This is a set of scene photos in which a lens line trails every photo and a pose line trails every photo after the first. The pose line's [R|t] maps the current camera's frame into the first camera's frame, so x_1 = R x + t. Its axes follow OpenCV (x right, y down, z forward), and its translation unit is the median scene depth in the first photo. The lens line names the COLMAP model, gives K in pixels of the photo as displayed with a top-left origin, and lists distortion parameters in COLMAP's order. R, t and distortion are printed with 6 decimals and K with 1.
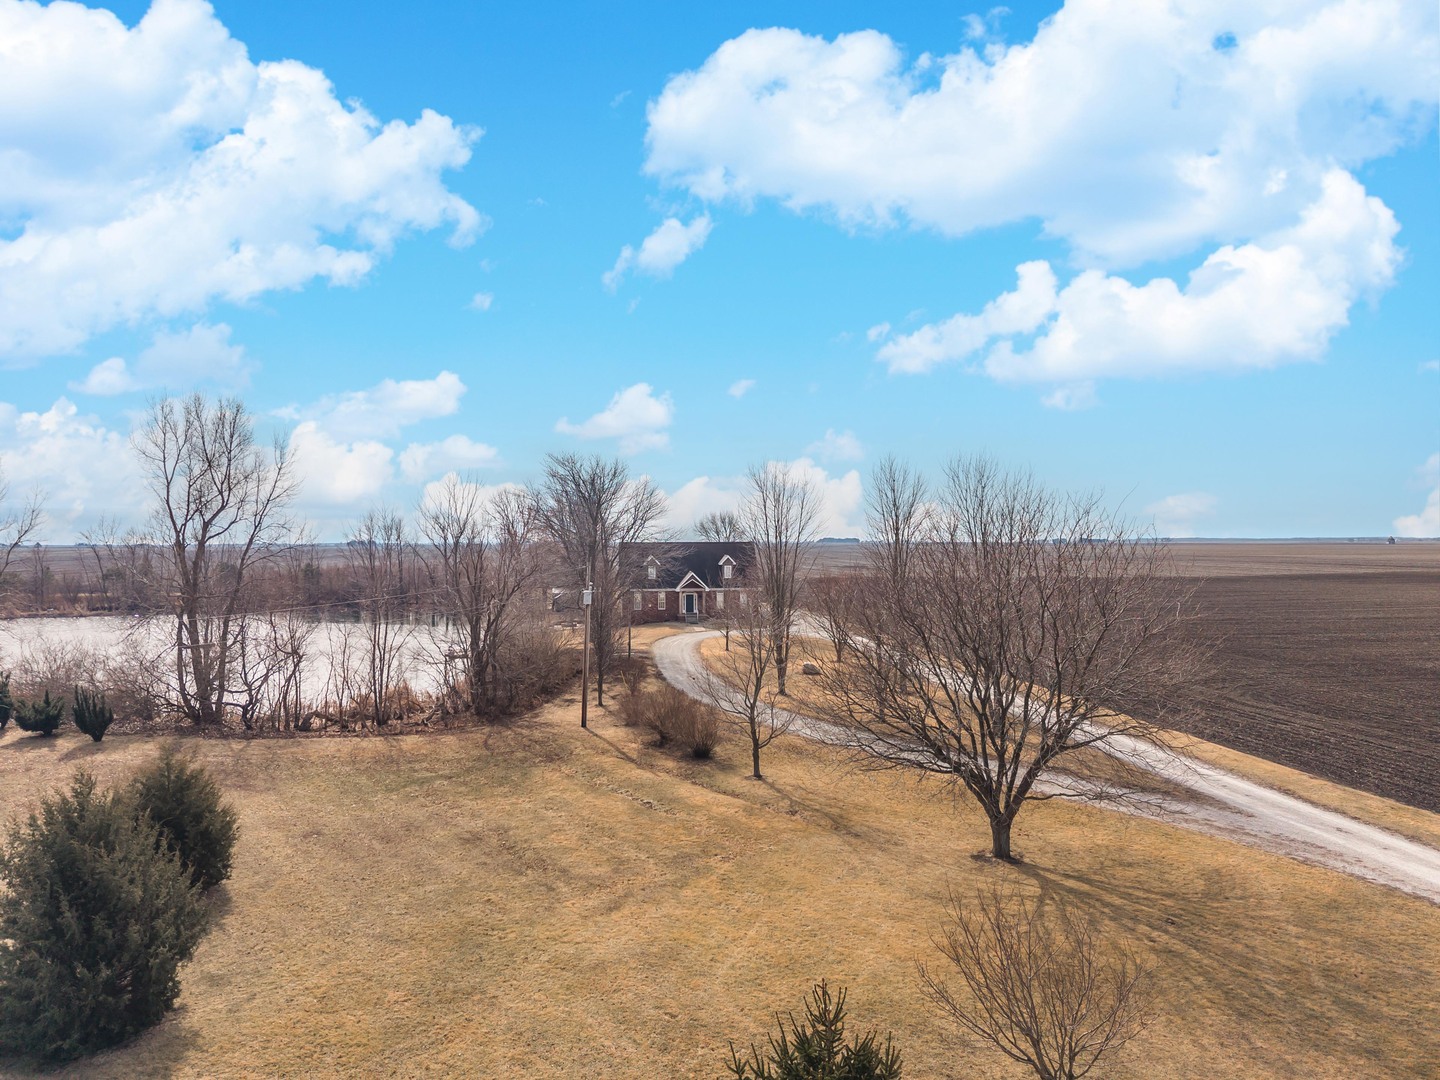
lens RADIAL K [[960.2, 0, 720.2], [0, 960.2, 538.5], [0, 0, 1]] dist [0.028320, -0.028948]
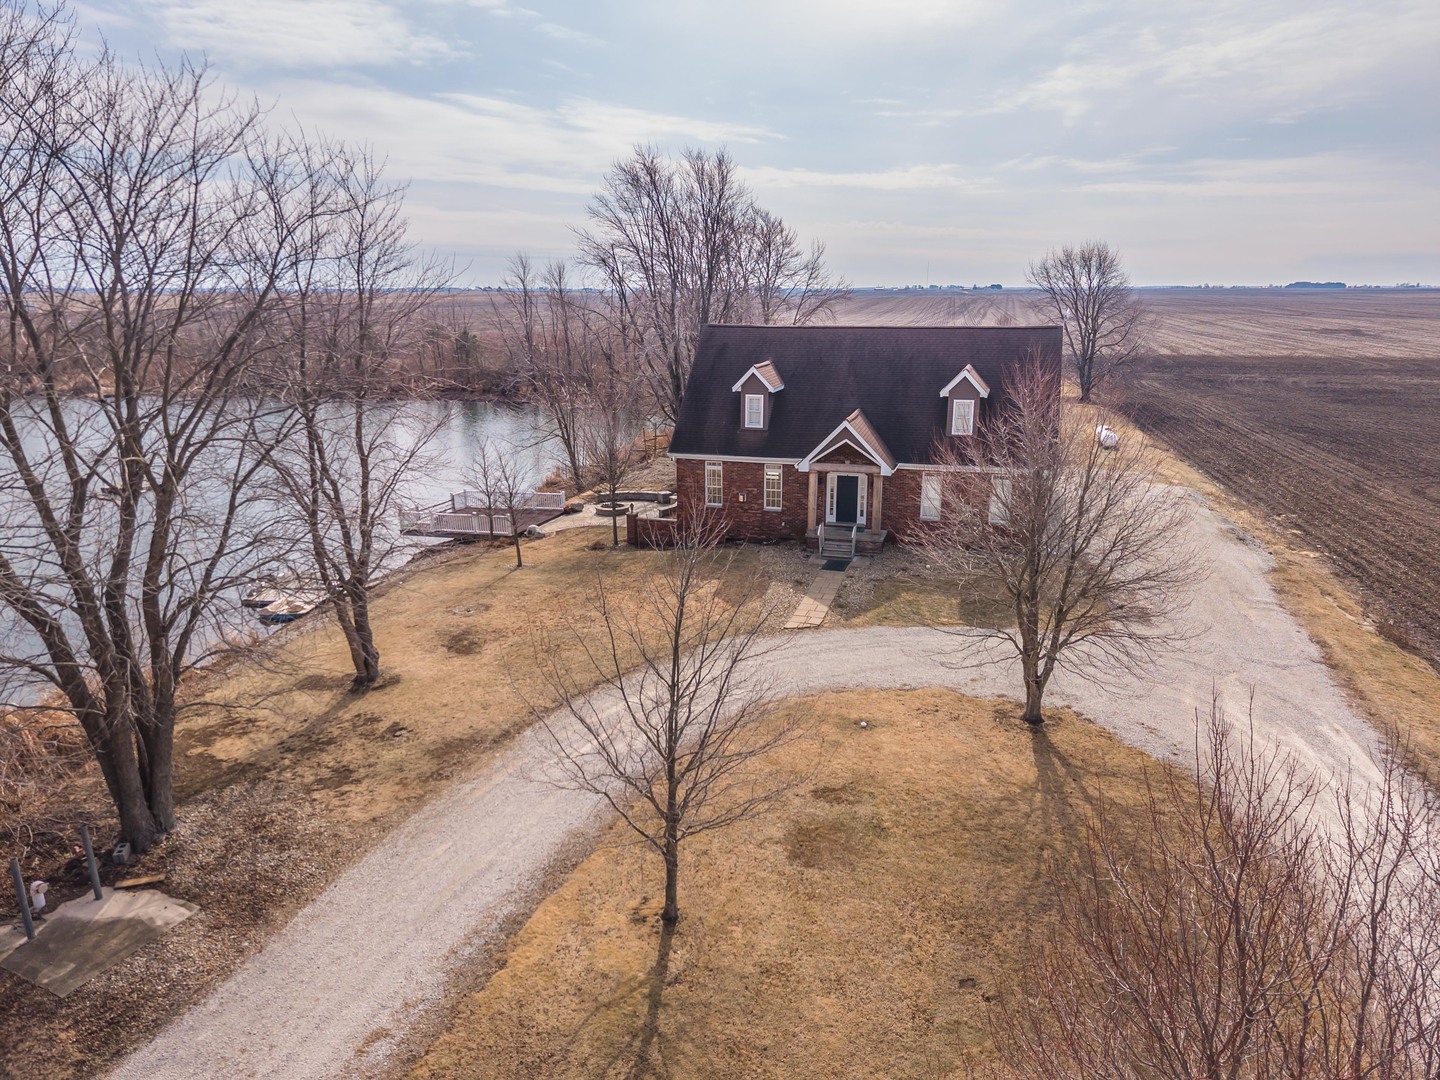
lens RADIAL K [[960.2, 0, 721.9], [0, 960.2, 541.5], [0, 0, 1]] dist [0.028320, -0.028948]
pose [[0.915516, 0.103433, -0.388757, 0.070686], [0.000172, 0.966280, 0.257492, -0.012929], [0.402282, -0.235805, 0.884627, 0.648180]]
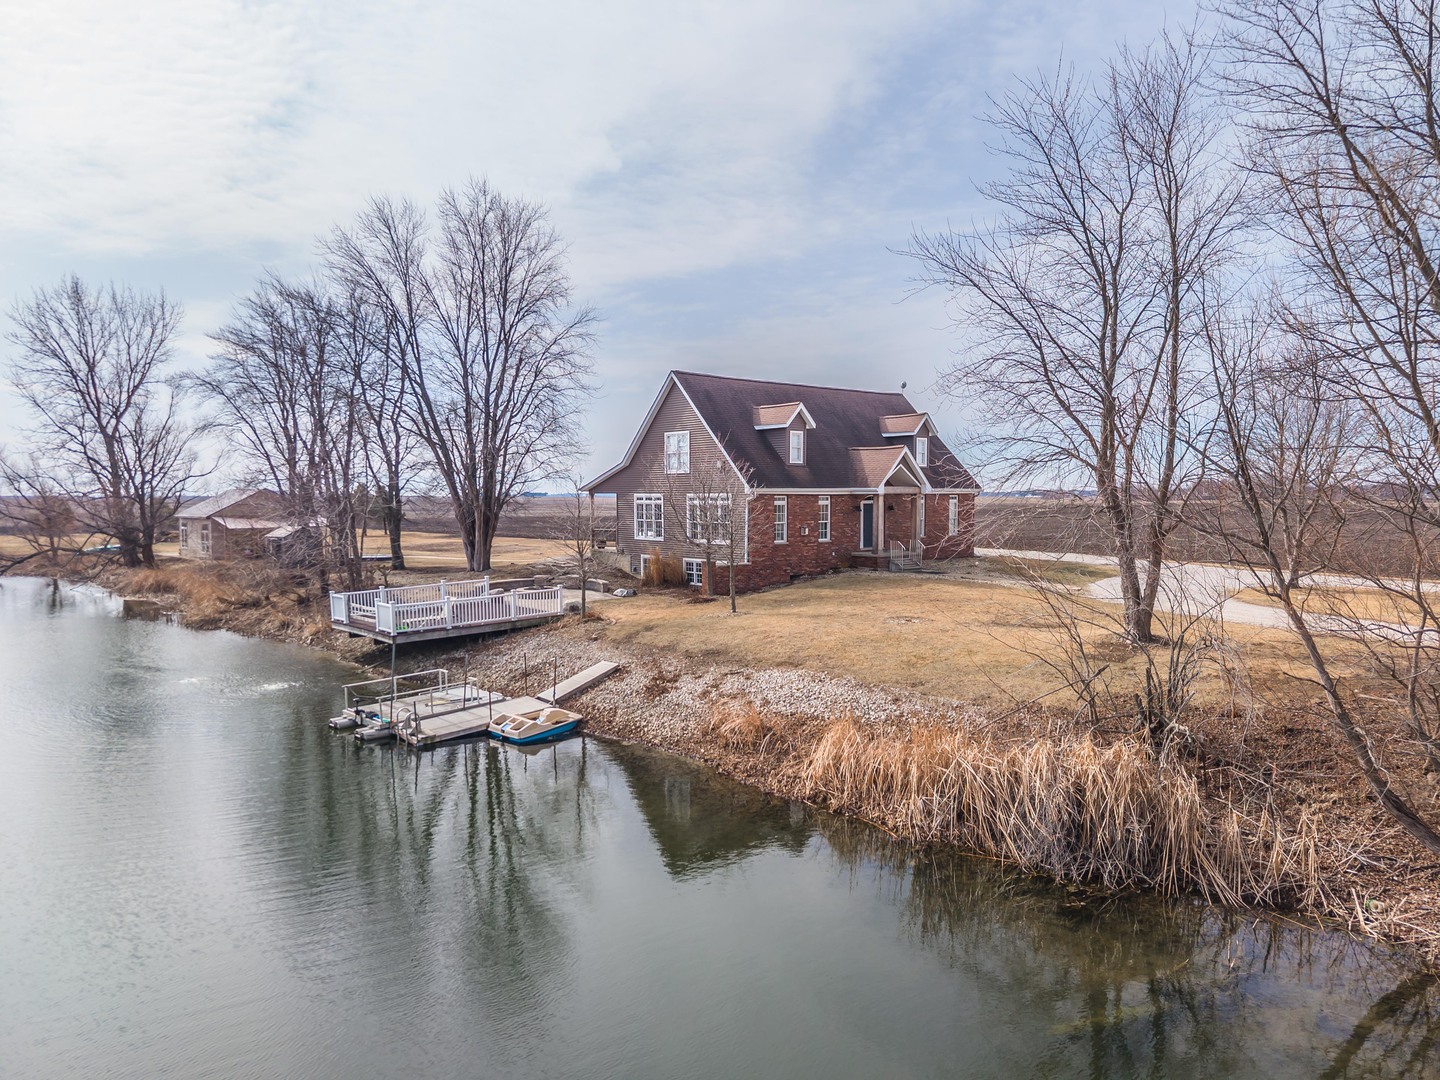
lens RADIAL K [[960.2, 0, 722.3], [0, 960.2, 545.7], [0, 0, 1]] dist [0.028320, -0.028948]
pose [[0.843479, -0.026871, 0.536490, -0.307455], [-0.004145, 0.998393, 0.056523, 0.053874], [-0.537146, -0.049900, 0.842012, 0.690846]]
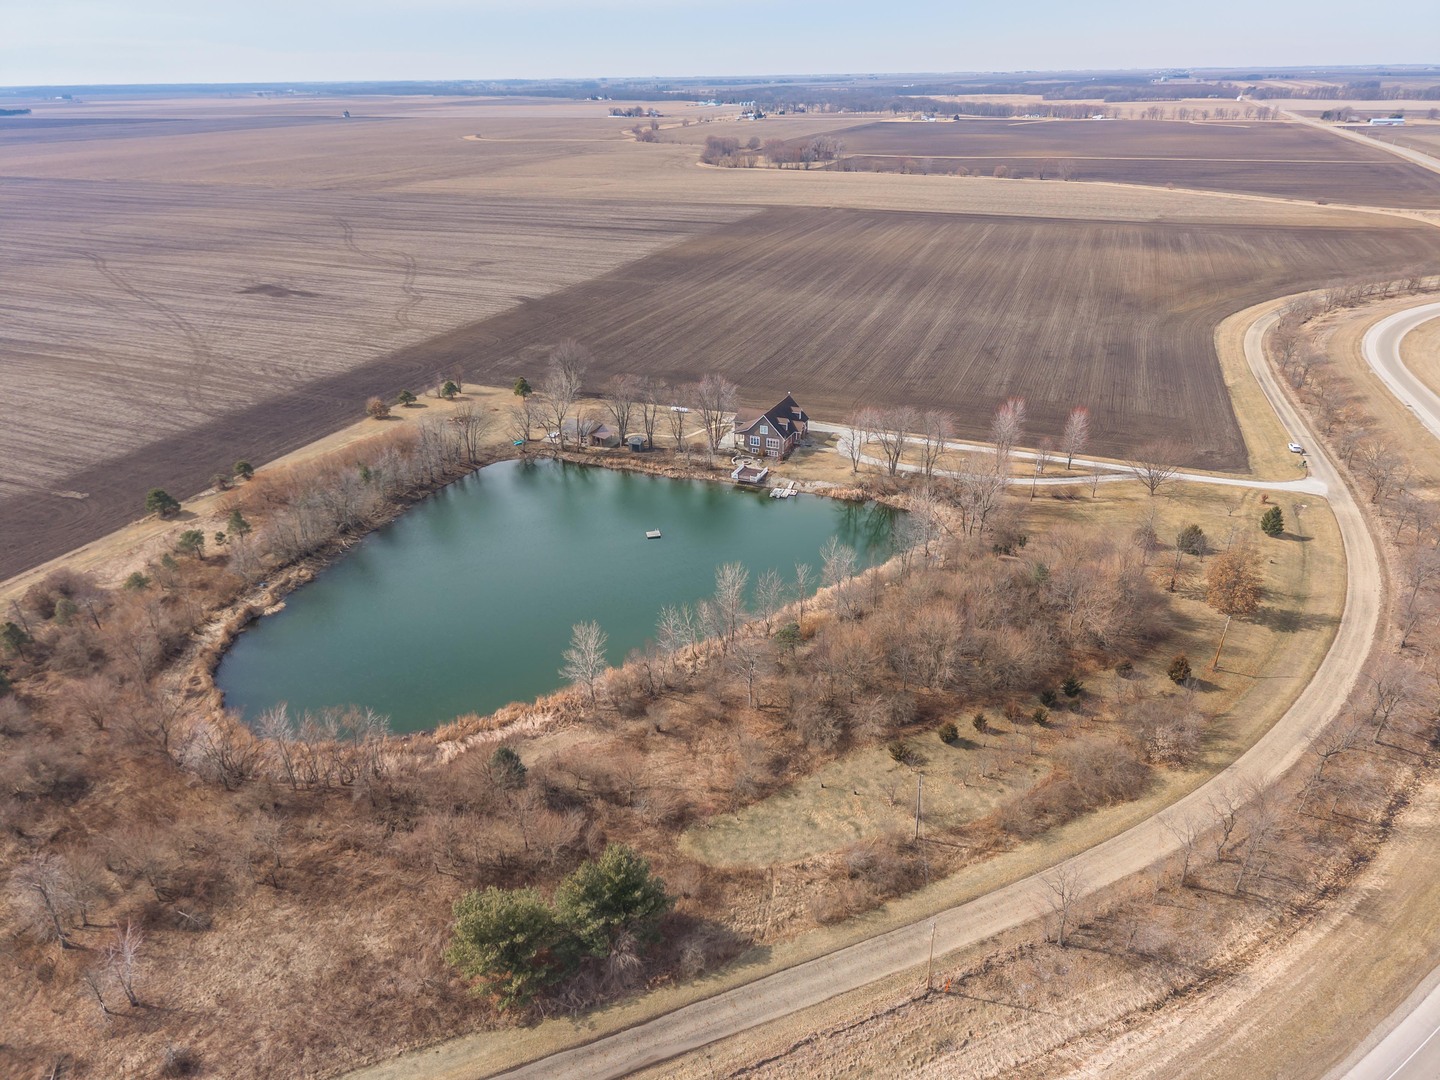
lens RADIAL K [[960.2, 0, 721.3], [0, 960.2, 542.2], [0, 0, 1]] dist [0.028320, -0.028948]
pose [[0.529871, -0.373372, 0.761466, -1.783483], [0.003480, 0.898822, 0.438301, -0.636417], [-0.848071, -0.229593, 0.477559, 0.094421]]
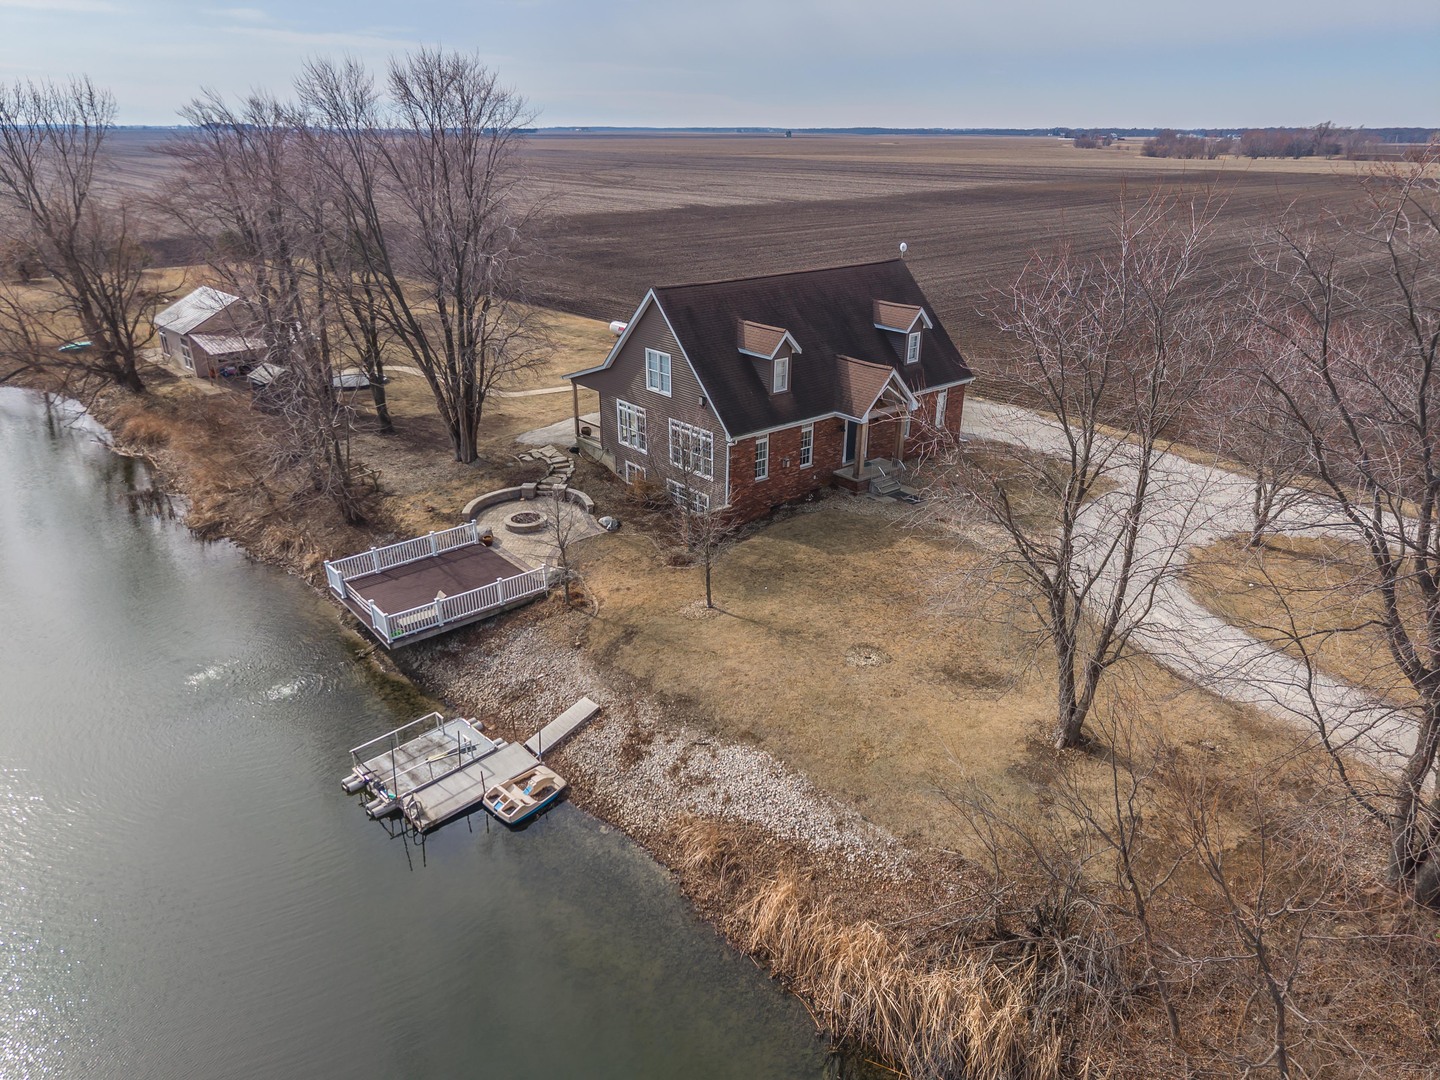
lens RADIAL K [[960.2, 0, 720.5], [0, 960.2, 546.2], [0, 0, 1]] dist [0.028320, -0.028948]
pose [[0.847639, -0.204240, 0.489688, -0.291803], [-0.011480, 0.915664, 0.401780, -0.054765], [-0.530449, -0.346186, 0.773808, 0.700449]]
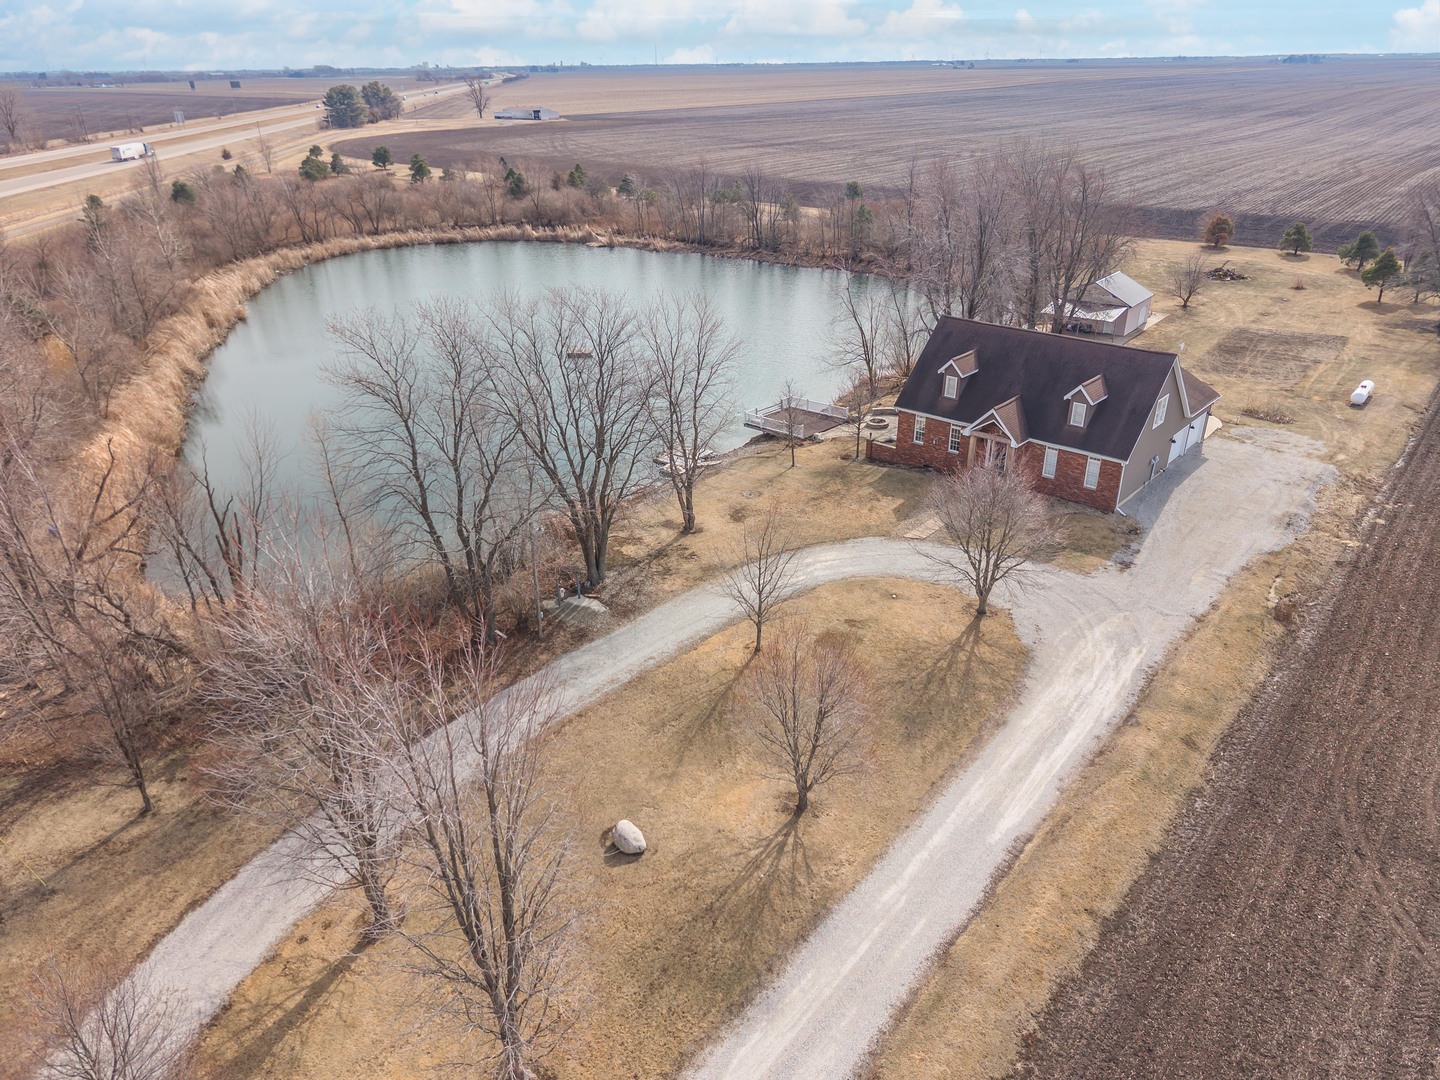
lens RADIAL K [[960.2, 0, 722.2], [0, 960.2, 544.4], [0, 0, 1]] dist [0.028320, -0.028948]
pose [[0.648528, 0.337426, -0.682316, 0.275369], [0.011103, 0.892091, 0.451719, -0.148316], [0.761110, -0.300528, 0.574800, 0.526244]]
